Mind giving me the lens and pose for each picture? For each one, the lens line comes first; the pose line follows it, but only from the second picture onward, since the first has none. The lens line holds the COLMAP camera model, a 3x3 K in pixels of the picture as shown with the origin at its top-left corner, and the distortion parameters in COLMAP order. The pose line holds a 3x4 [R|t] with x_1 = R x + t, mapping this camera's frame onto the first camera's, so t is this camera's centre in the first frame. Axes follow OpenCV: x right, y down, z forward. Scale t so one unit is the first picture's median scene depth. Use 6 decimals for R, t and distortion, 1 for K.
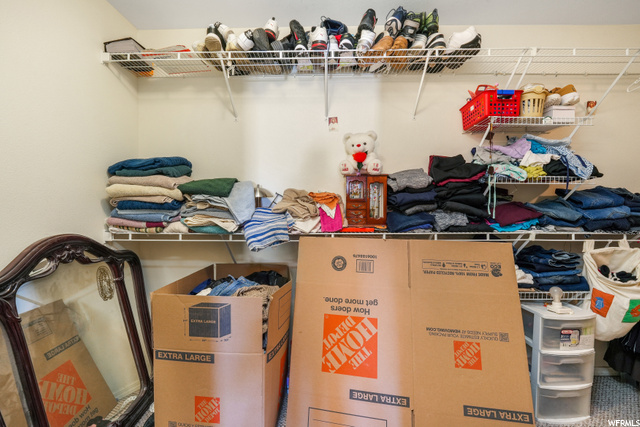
lens RADIAL K [[261.2, 0, 319.4], [0, 261.2, 214.5], [0, 0, 1]] dist [0.000304, -0.000177]
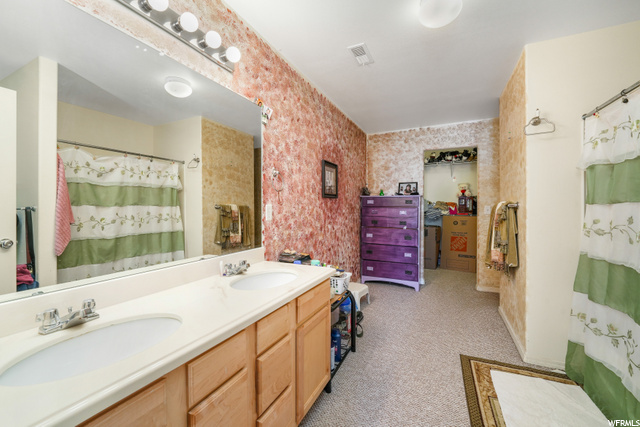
lens RADIAL K [[261.2, 0, 320.2], [0, 261.2, 212.0], [0, 0, 1]] dist [0.000304, -0.000177]
pose [[0.907662, 0.001277, -0.419700, -0.093478], [-0.004890, 0.999960, -0.007532, 0.066388], [0.419674, 0.008889, 0.907632, -2.644737]]
